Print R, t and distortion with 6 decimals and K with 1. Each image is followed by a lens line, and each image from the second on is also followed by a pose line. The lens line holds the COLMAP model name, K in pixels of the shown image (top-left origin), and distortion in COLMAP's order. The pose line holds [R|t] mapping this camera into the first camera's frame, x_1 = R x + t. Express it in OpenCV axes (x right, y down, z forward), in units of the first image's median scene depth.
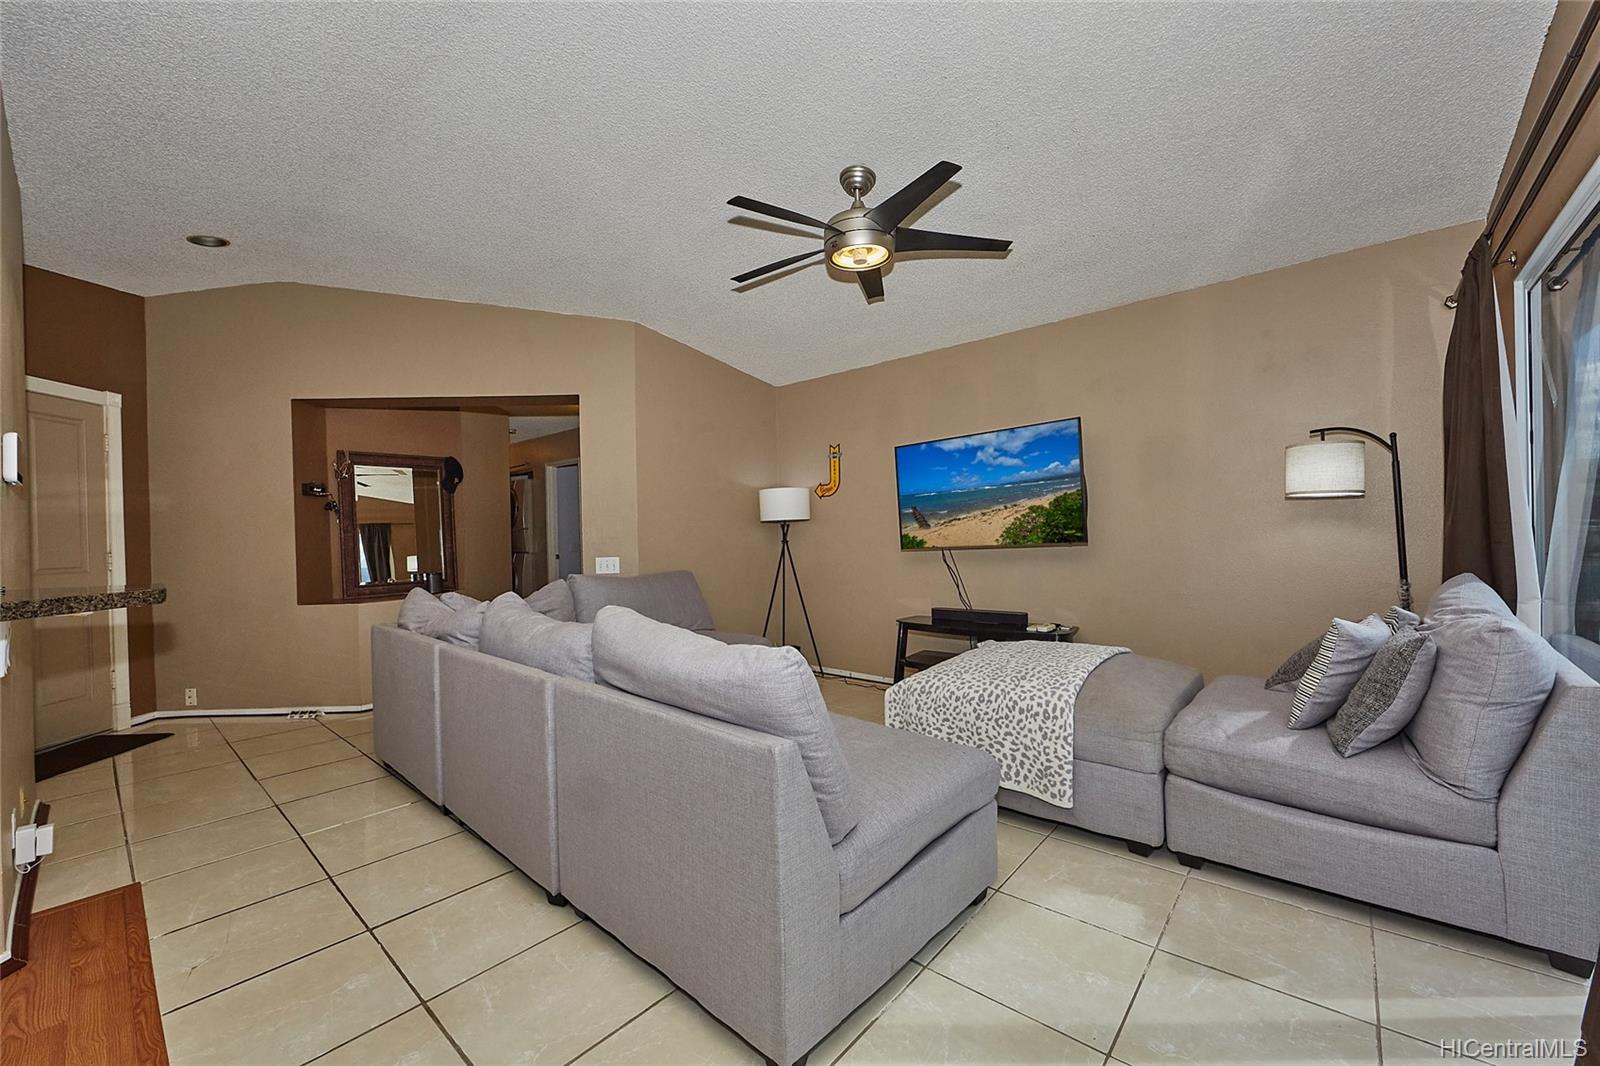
lens RADIAL K [[630.2, 0, 800.5], [0, 630.2, 535.0], [0, 0, 1]] dist [-0.009250, 0.000690]
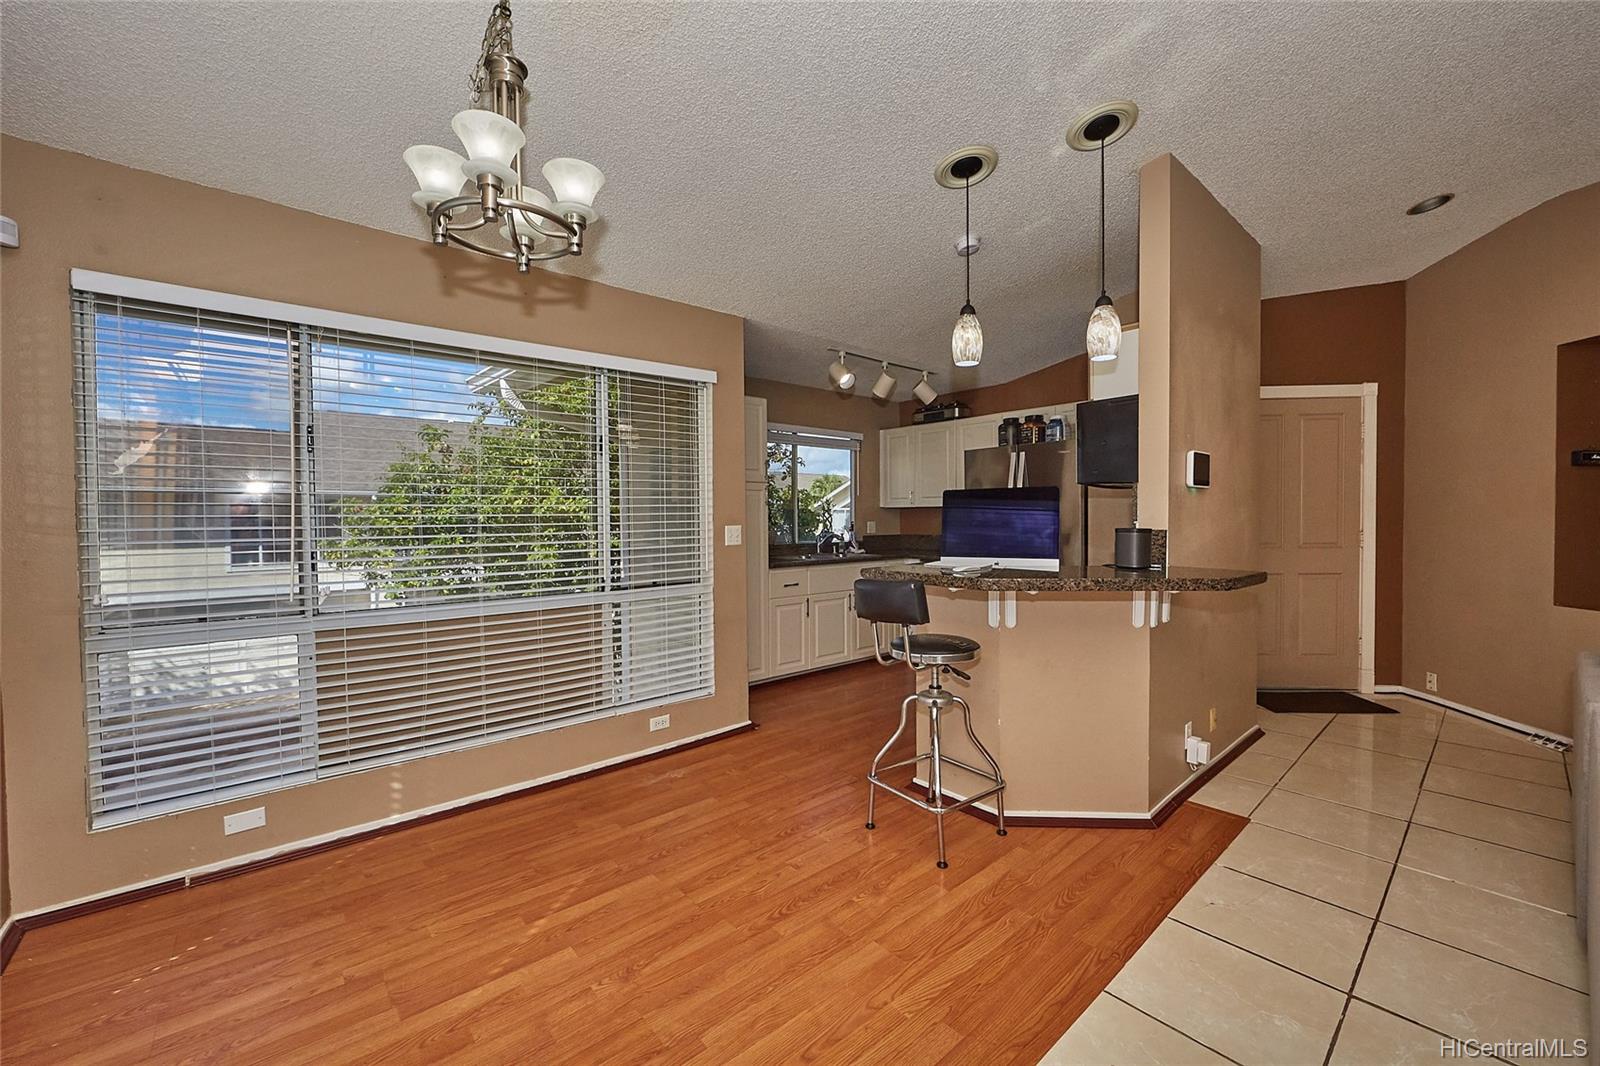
lens RADIAL K [[630.2, 0, 800.5], [0, 630.2, 535.0], [0, 0, 1]] dist [-0.009250, 0.000690]
pose [[-0.136127, 0.049644, -0.989447, 0.122742], [0.010545, 0.998760, 0.048661, -0.030074], [0.990635, -0.003810, -0.136482, 0.181956]]
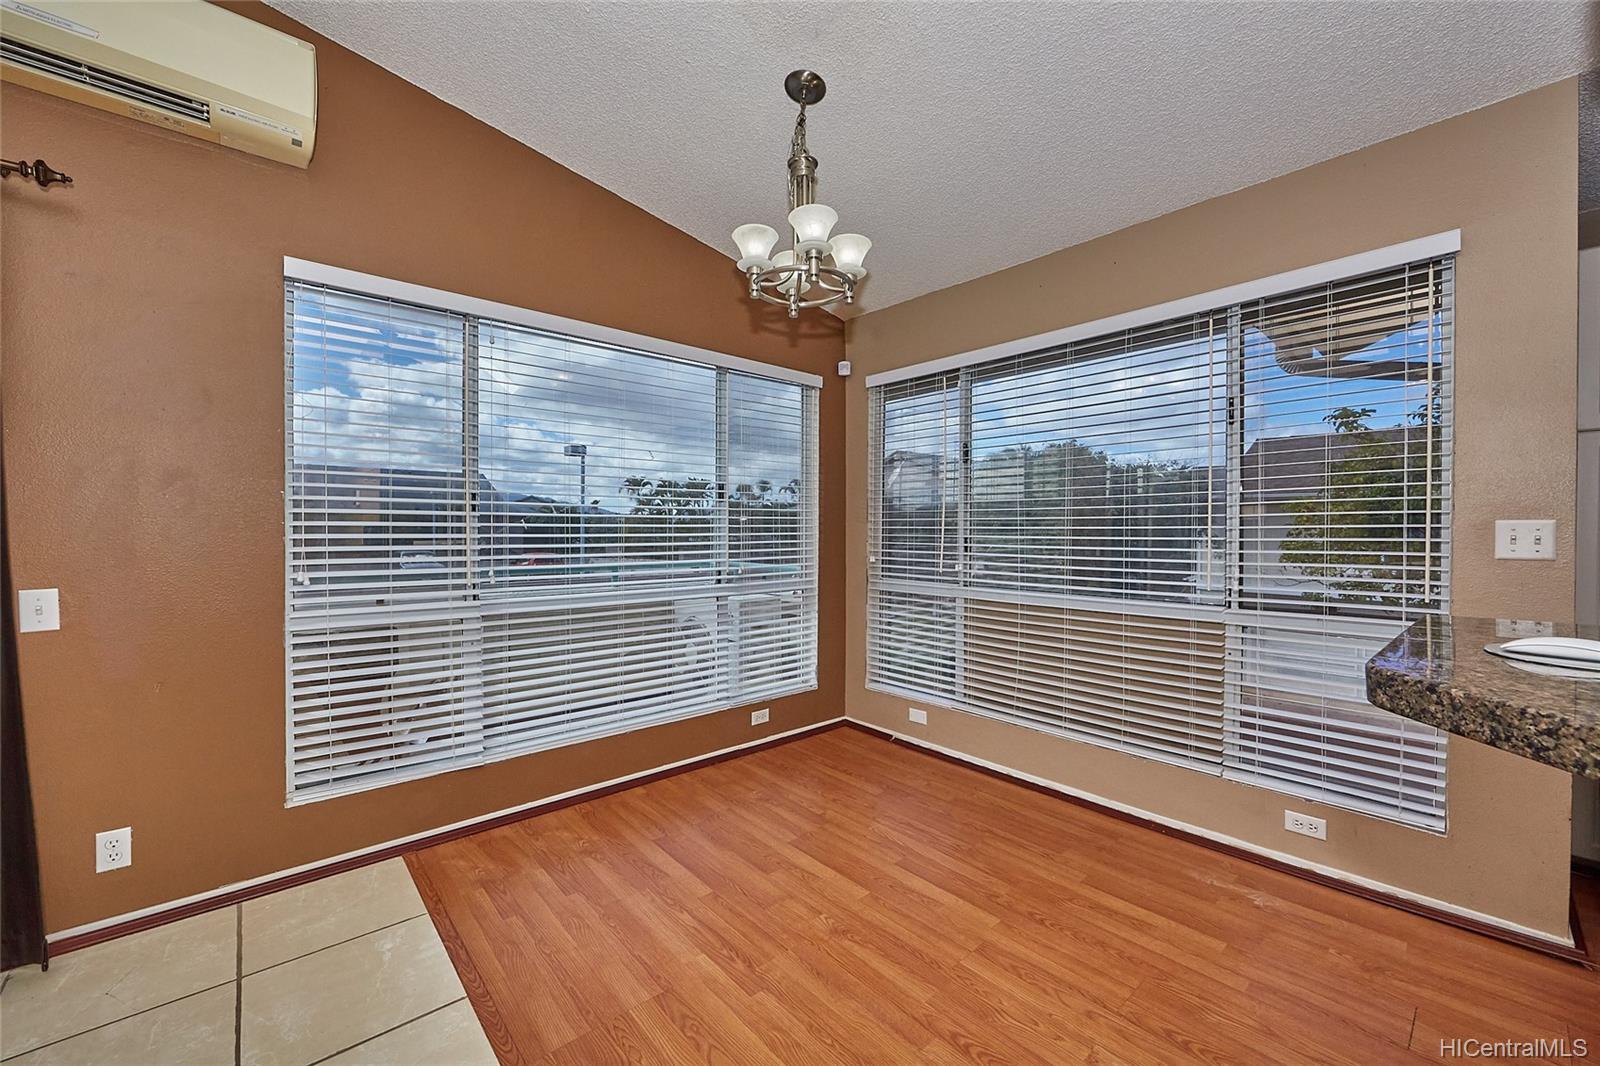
lens RADIAL K [[630.2, 0, 800.5], [0, 630.2, 535.0], [0, 0, 1]] dist [-0.009250, 0.000690]
pose [[-0.991257, 0.024150, 0.129720, -0.357432], [0.025651, 0.999622, 0.009916, -0.004035], [-0.129432, 0.013156, -0.991501, 0.493733]]
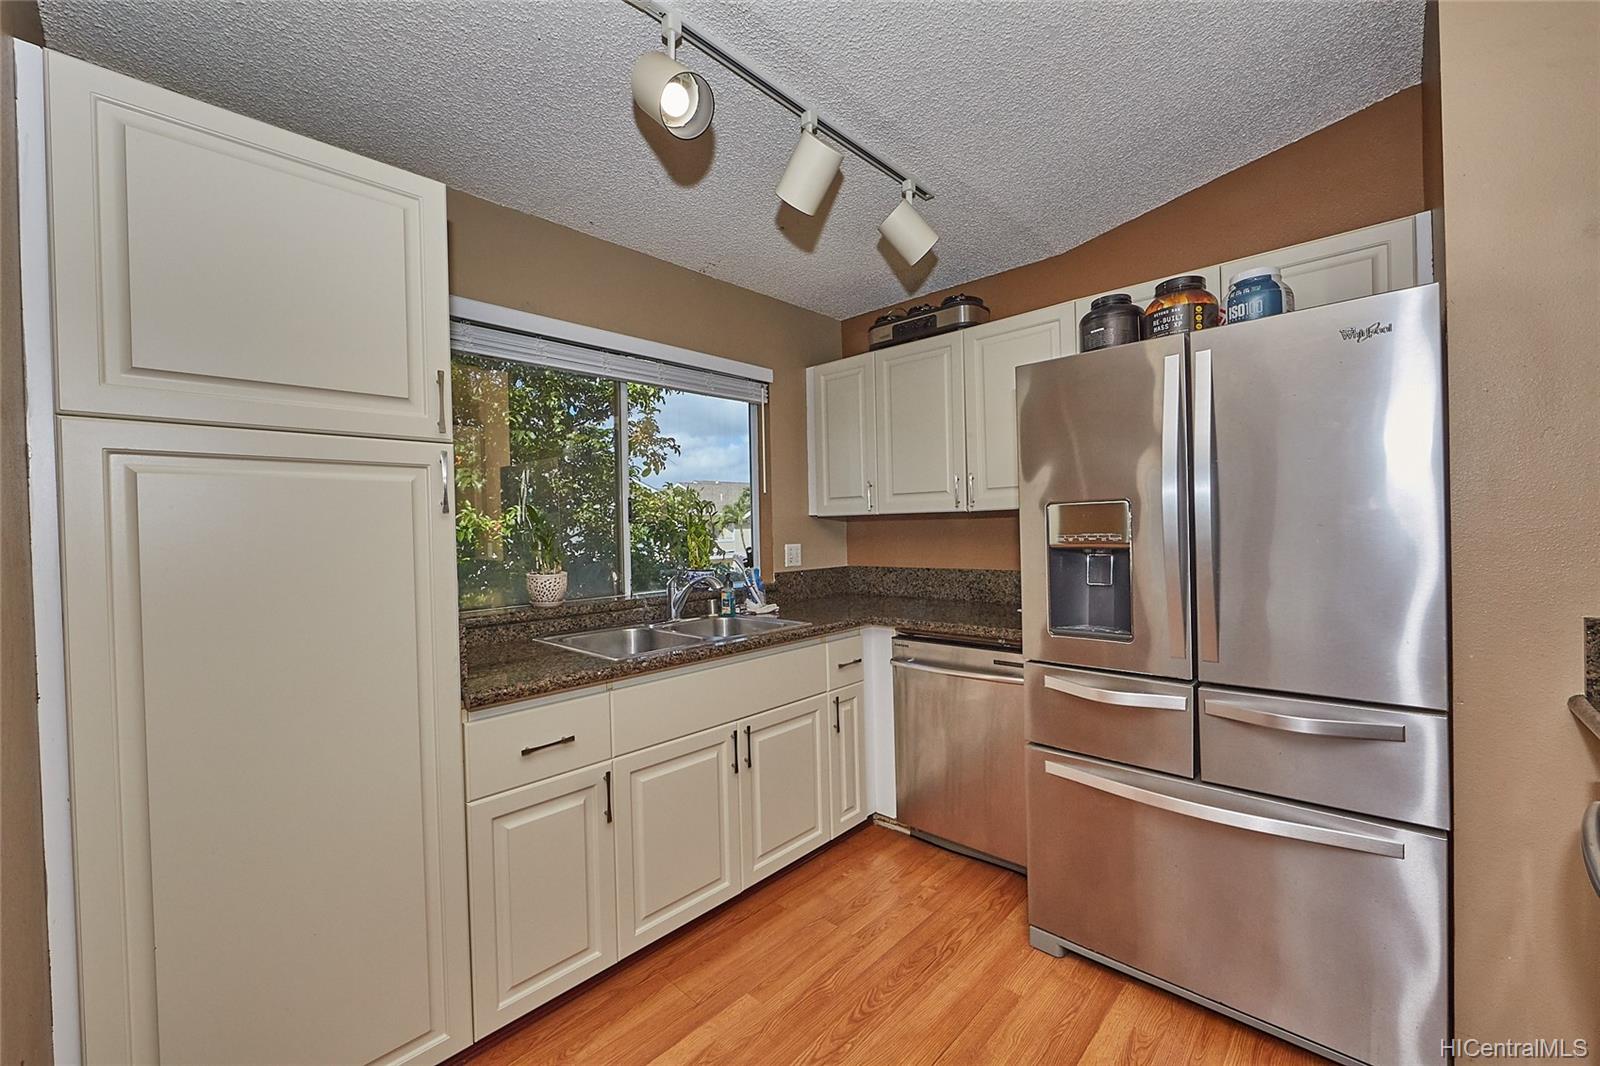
lens RADIAL K [[630.2, 0, 800.5], [0, 630.2, 535.0], [0, 0, 1]] dist [-0.009250, 0.000690]
pose [[-0.037084, 0.032997, -0.998767, -0.721530], [0.023768, 0.999201, 0.032129, -0.021518], [0.999029, -0.022547, -0.037839, 0.183413]]
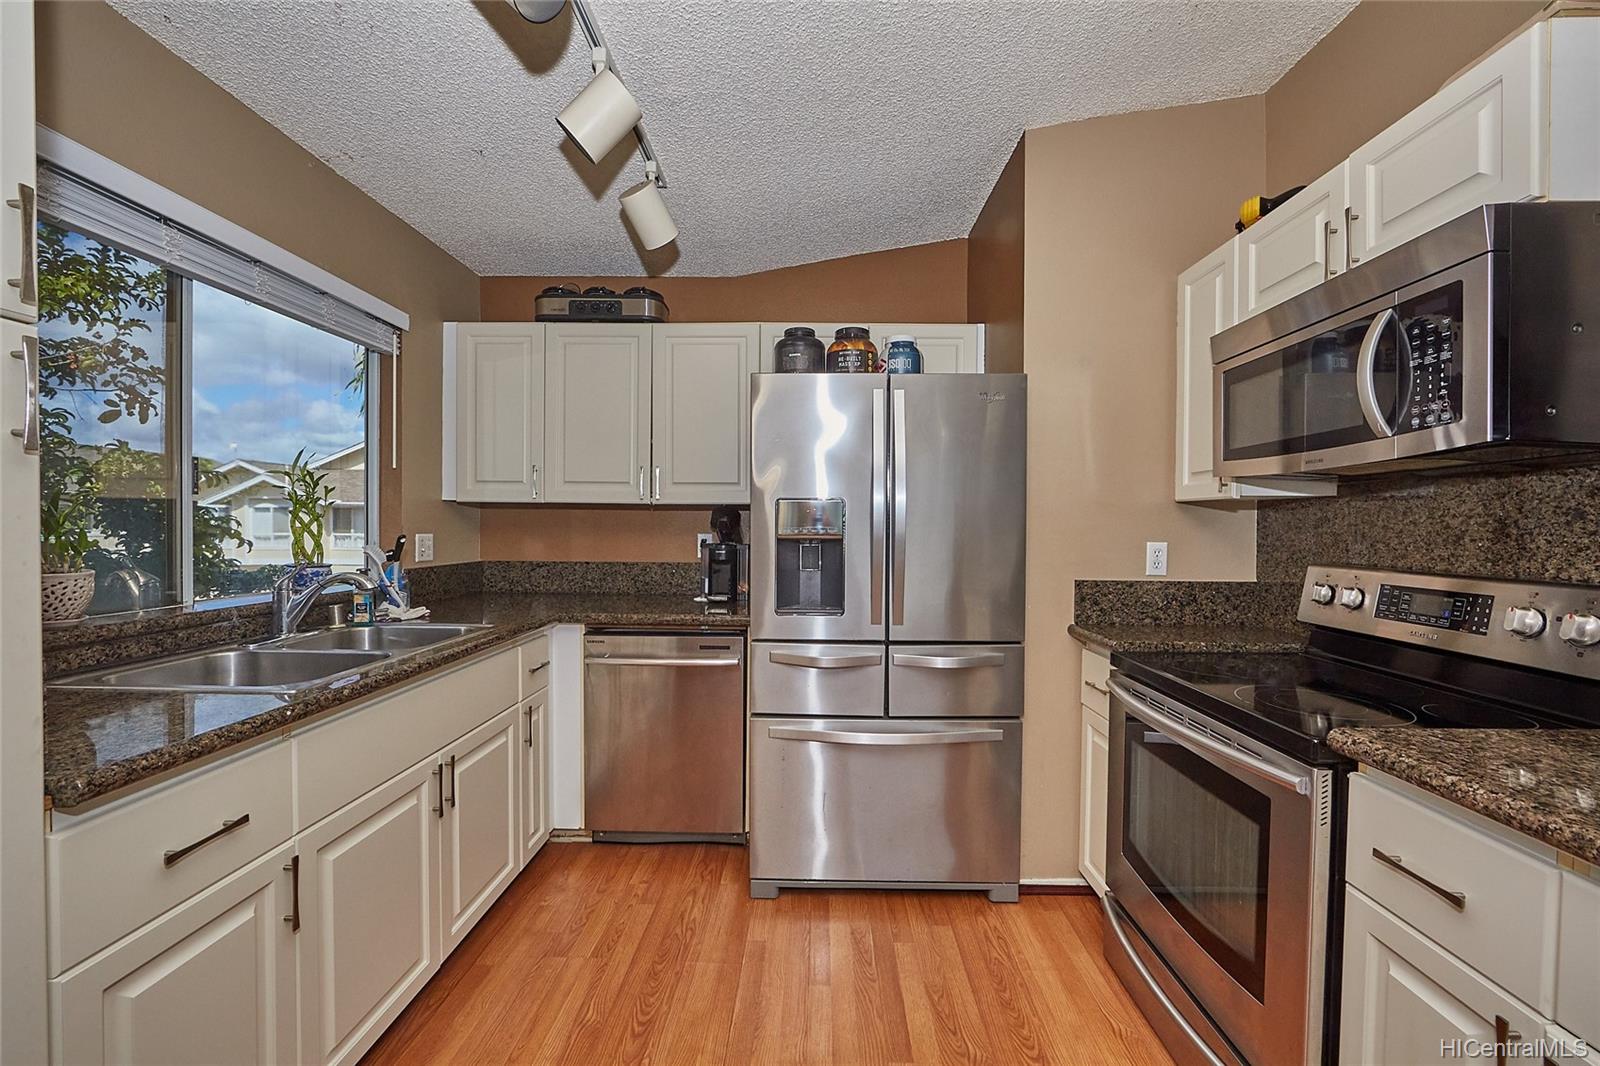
lens RADIAL K [[630.2, 0, 800.5], [0, 630.2, 535.0], [0, 0, 1]] dist [-0.009250, 0.000690]
pose [[0.637177, 0.040361, -0.769660, -0.777918], [-0.022899, 0.999178, 0.033440, -0.013061], [0.770378, -0.003682, 0.637577, 0.013833]]
